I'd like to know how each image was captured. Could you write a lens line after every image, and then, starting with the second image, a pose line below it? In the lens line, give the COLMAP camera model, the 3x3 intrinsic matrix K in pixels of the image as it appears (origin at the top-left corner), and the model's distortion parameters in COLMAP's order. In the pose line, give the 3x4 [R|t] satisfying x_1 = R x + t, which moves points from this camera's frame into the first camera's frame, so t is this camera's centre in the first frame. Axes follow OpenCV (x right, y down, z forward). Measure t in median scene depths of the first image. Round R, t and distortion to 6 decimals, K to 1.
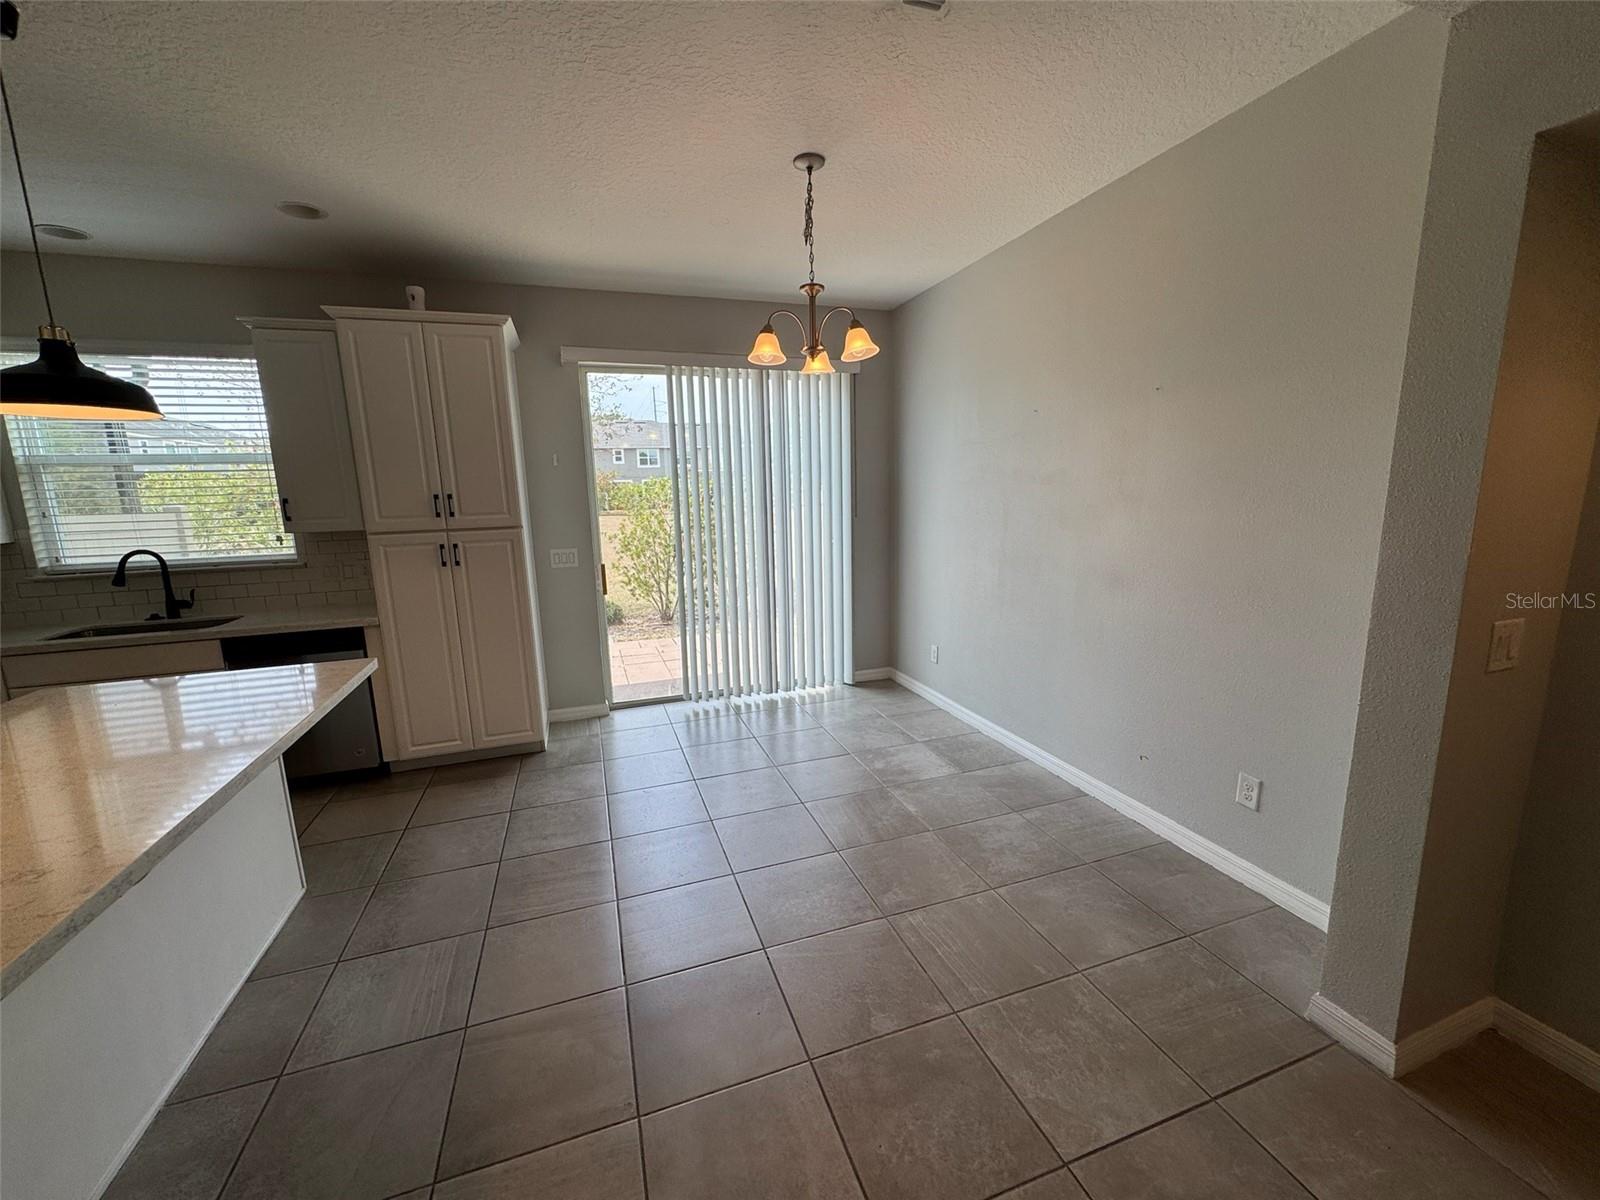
lens RADIAL K [[639.2, 0, 798.9], [0, 639.2, 600.7], [0, 0, 1]] dist [-0.002726, 0.000188]
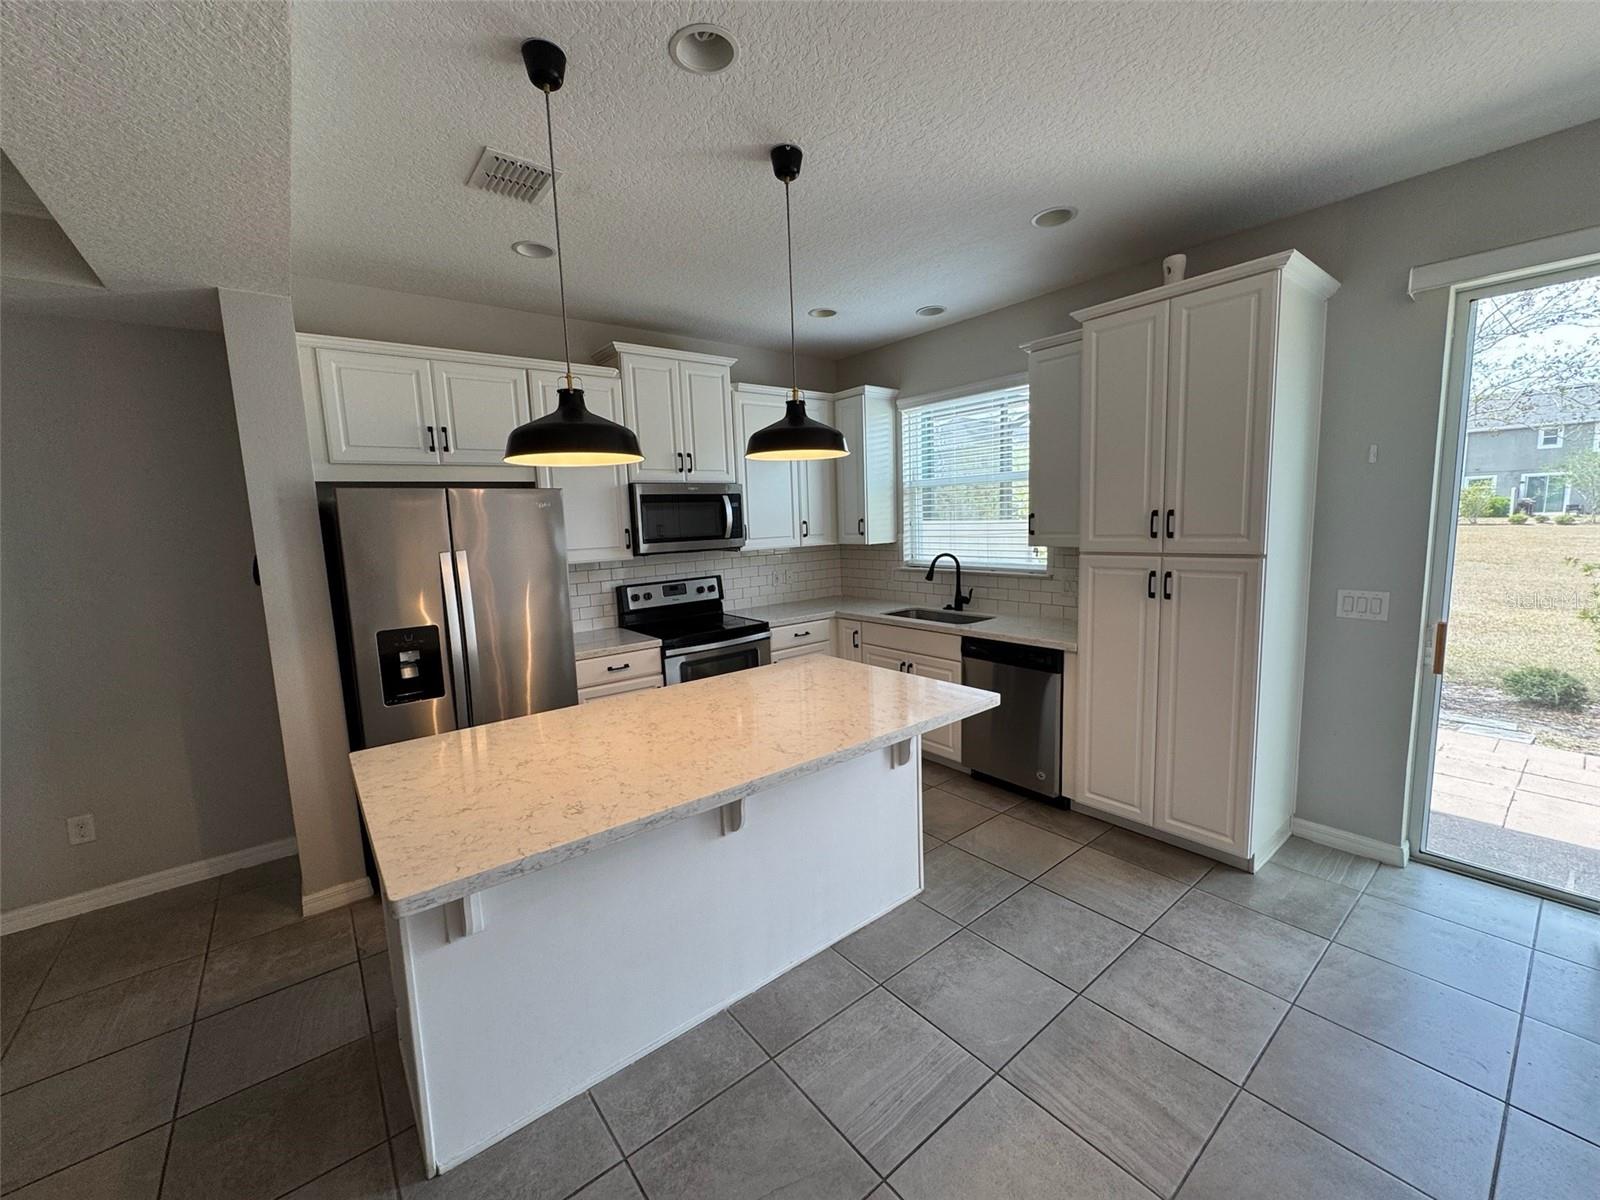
lens RADIAL K [[639.2, 0, 798.3], [0, 639.2, 599.9], [0, 0, 1]] dist [-0.002726, 0.000188]
pose [[0.334410, 0.134895, -0.932724, 0.054617], [-0.136819, 0.986167, 0.093570, -0.065855], [0.932443, 0.096323, 0.348241, 0.295002]]
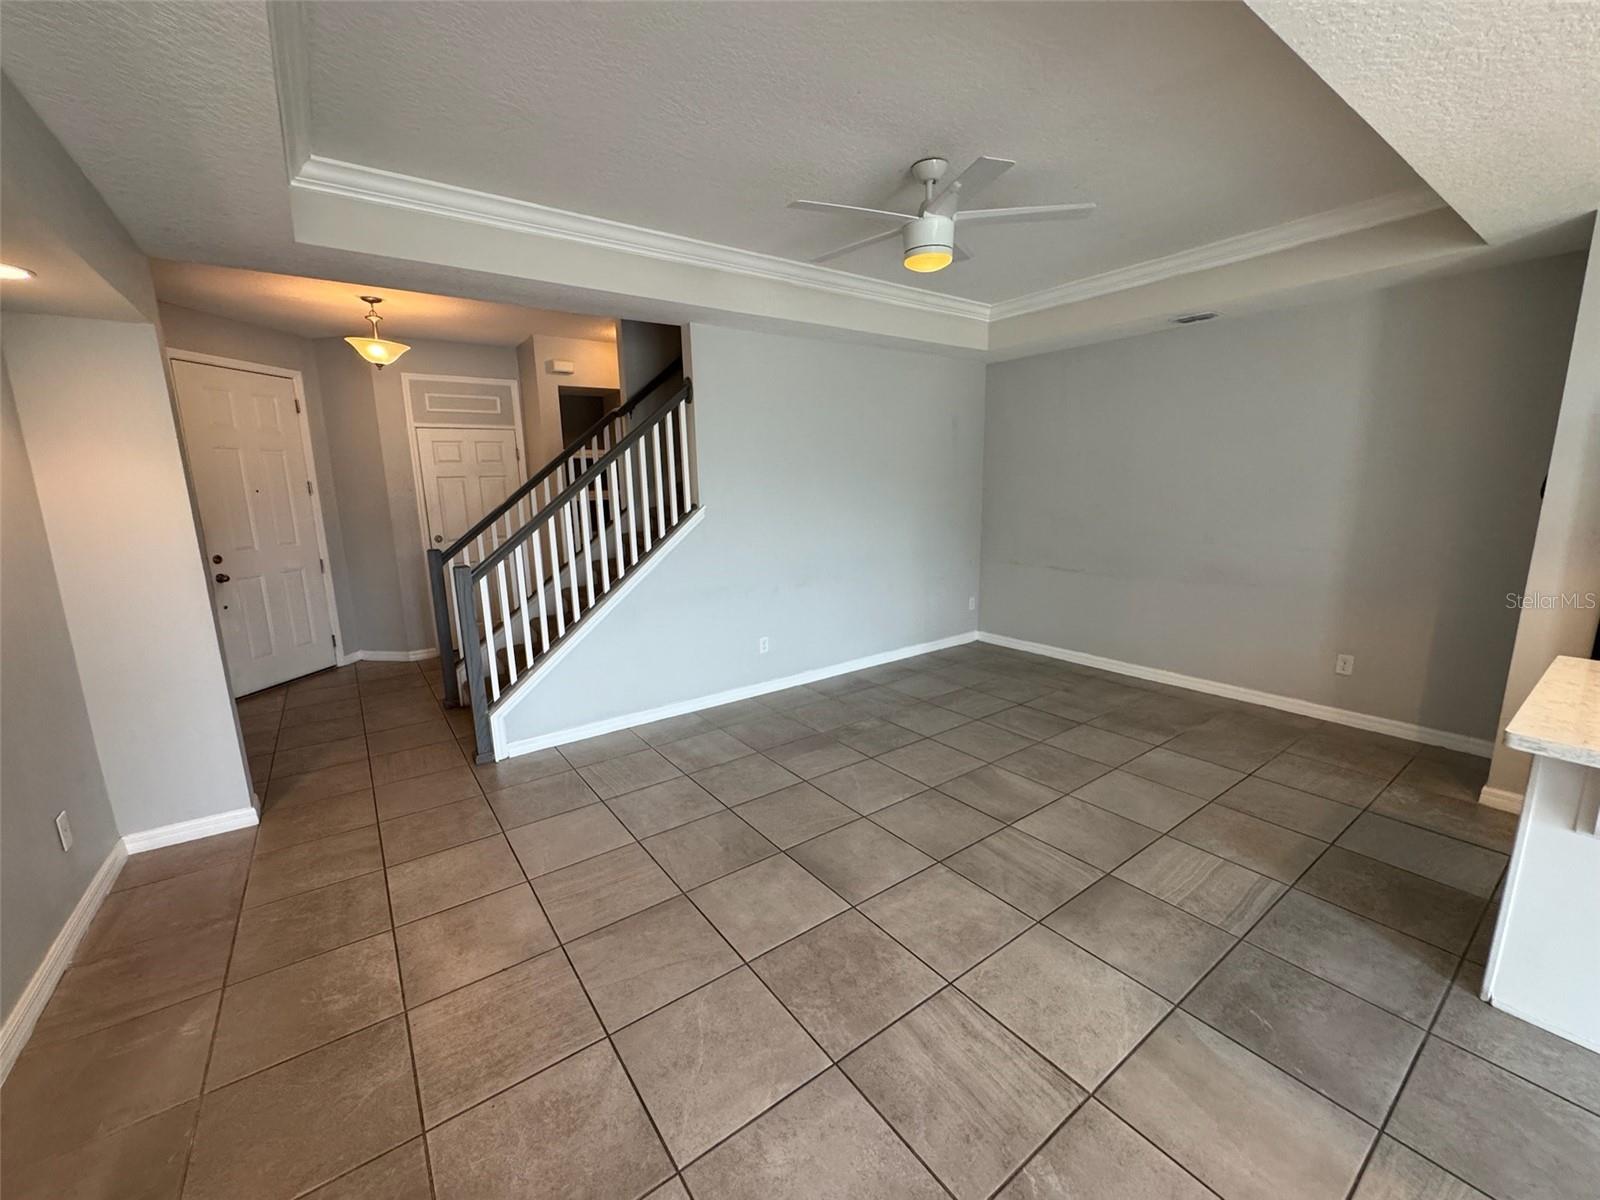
lens RADIAL K [[639.2, 0, 800.4], [0, 639.2, 599.2], [0, 0, 1]] dist [-0.002726, 0.000188]
pose [[-0.955323, 0.098546, -0.278651, 0.266151], [-0.006548, 0.935492, 0.353287, -0.084338], [0.295491, 0.339327, -0.893052, 0.444016]]
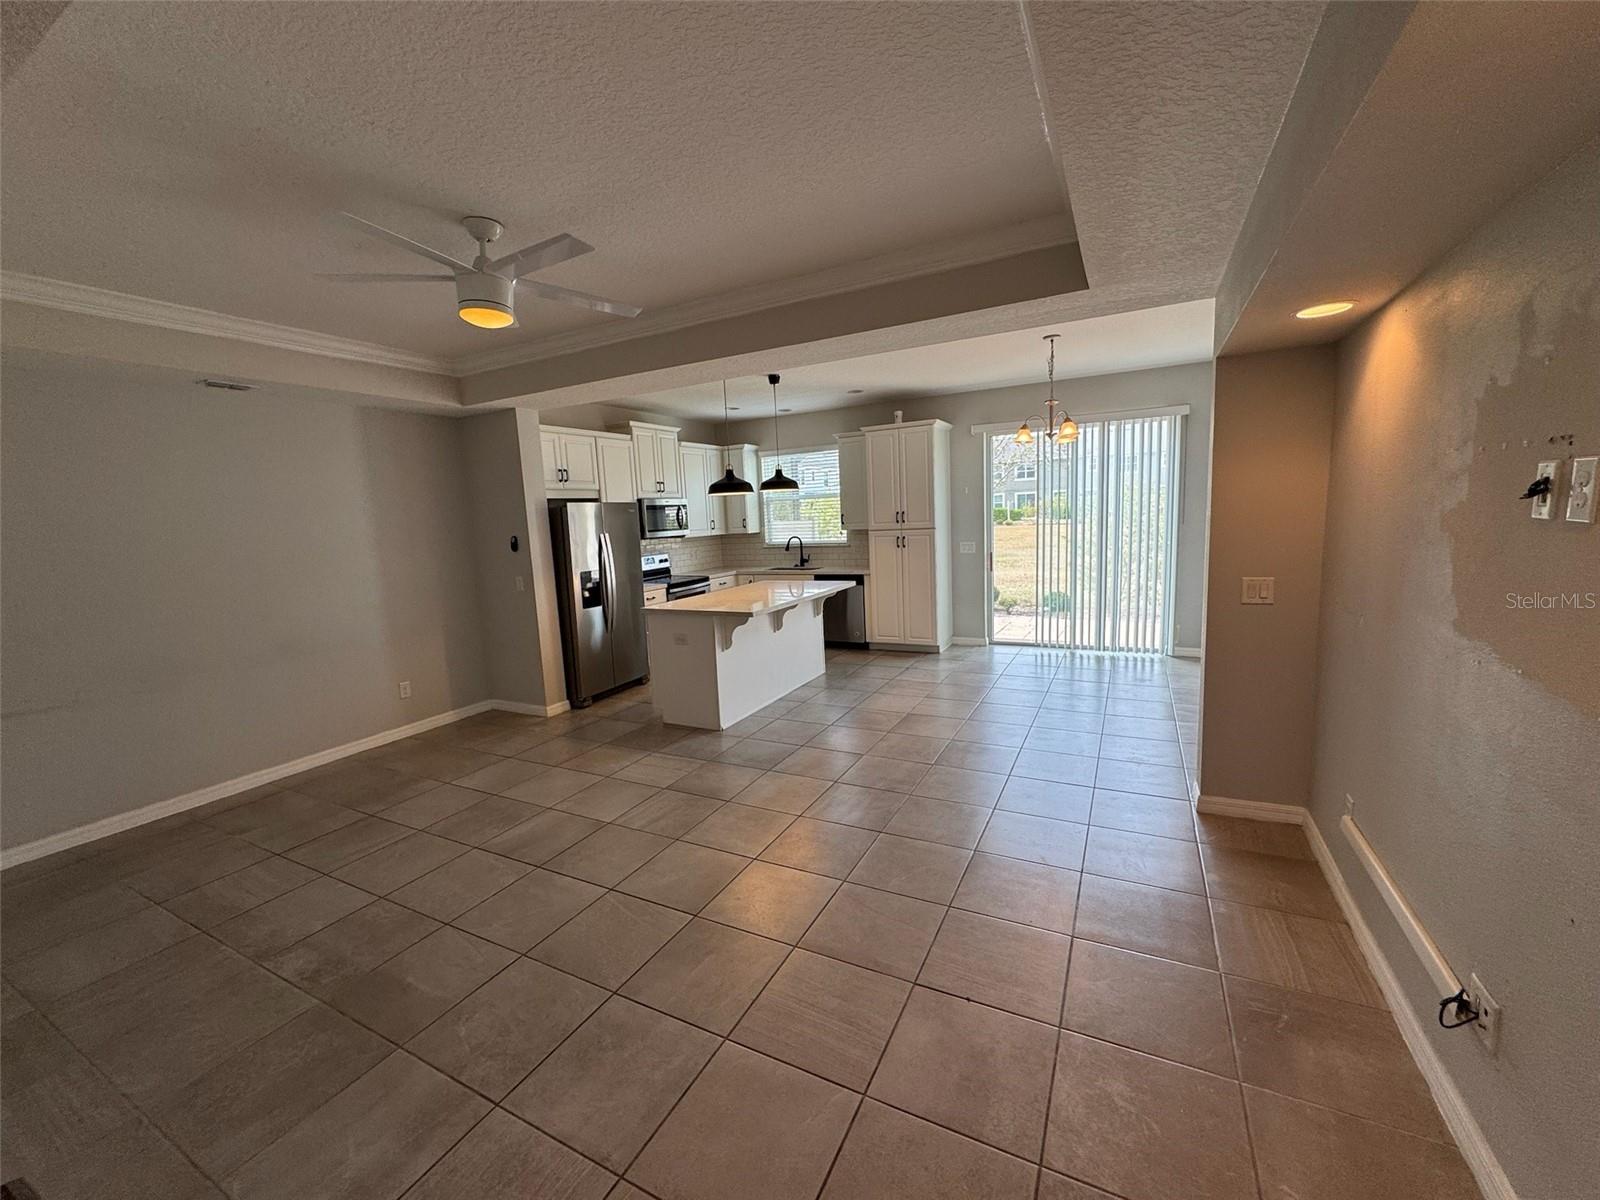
lens RADIAL K [[639.2, 0, 802.5], [0, 639.2, 599.1], [0, 0, 1]] dist [-0.002726, 0.000188]
pose [[0.691771, 0.089551, -0.716543, 0.685229], [-0.098642, 0.994698, 0.029082, 0.078059], [0.715348, 0.050563, 0.696936, -0.601026]]
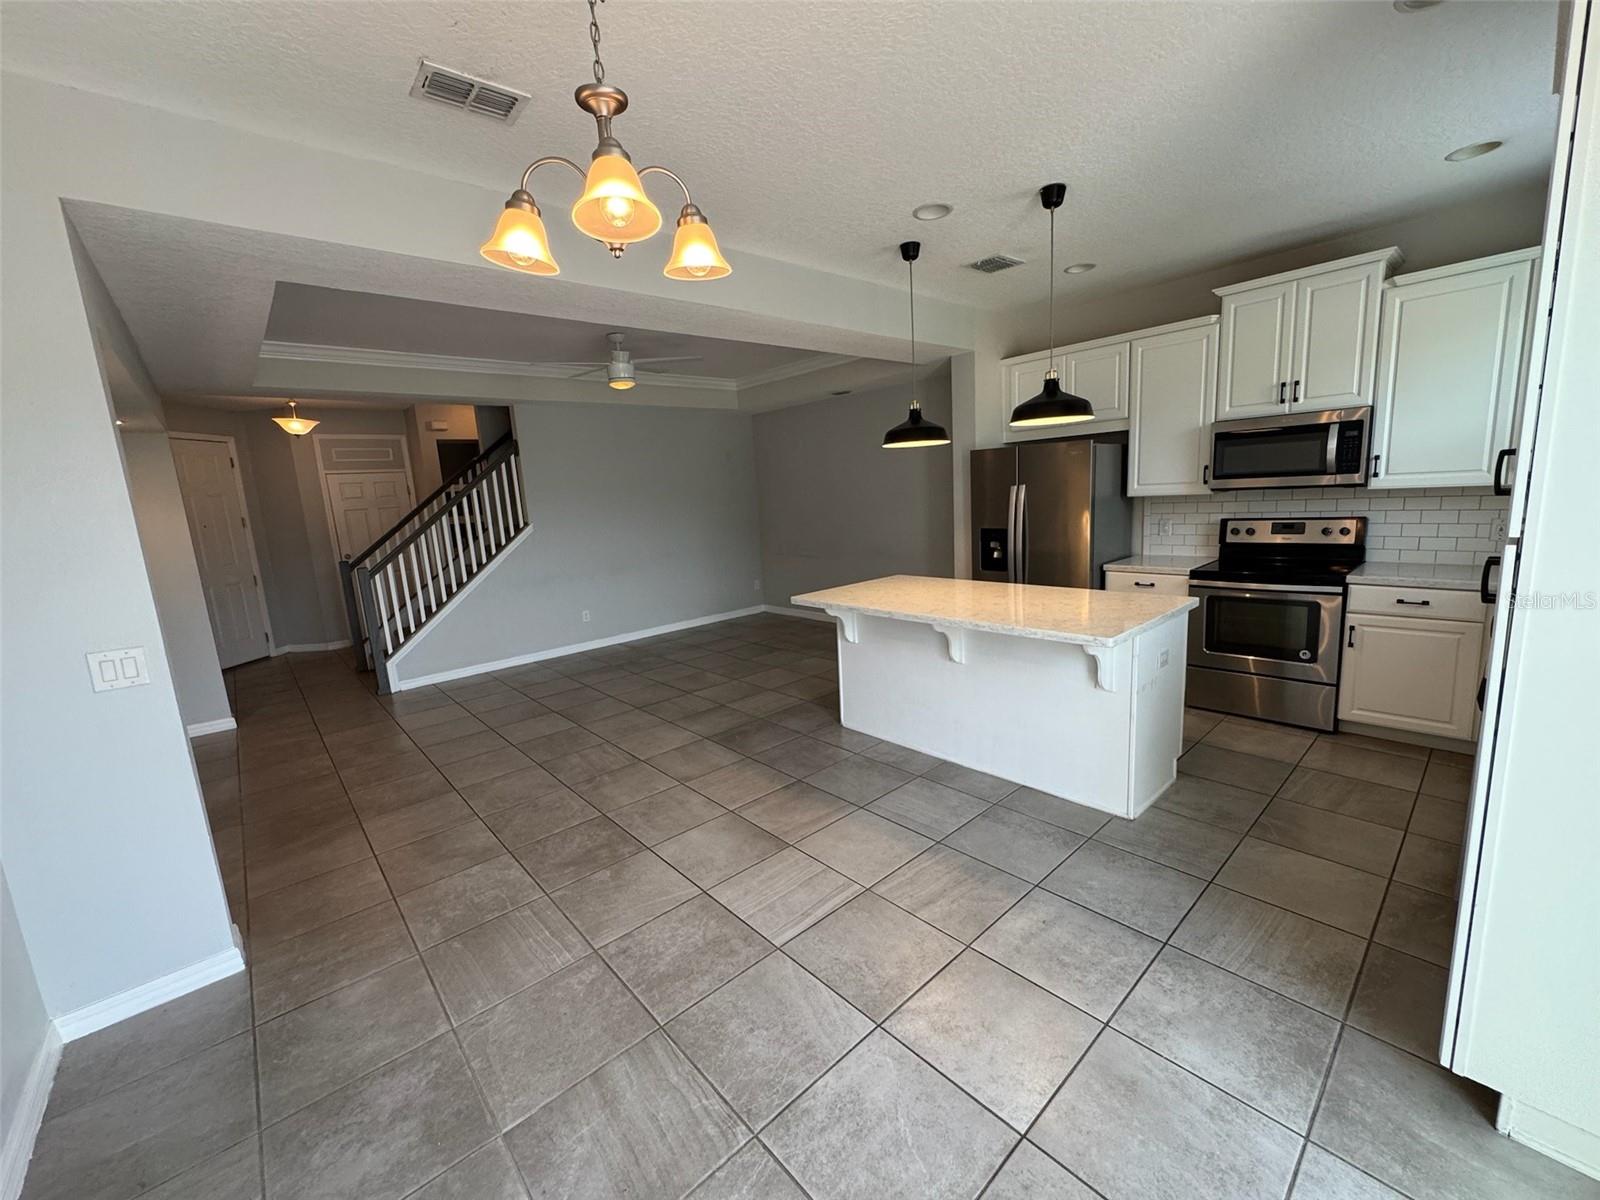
lens RADIAL K [[639.2, 0, 800.7], [0, 639.2, 598.3], [0, 0, 1]] dist [-0.002726, 0.000188]
pose [[-0.917827, 0.144811, -0.369626, 0.087289], [0.013656, 0.942059, 0.335169, -0.219884], [0.396746, 0.302579, -0.866625, 1.201680]]
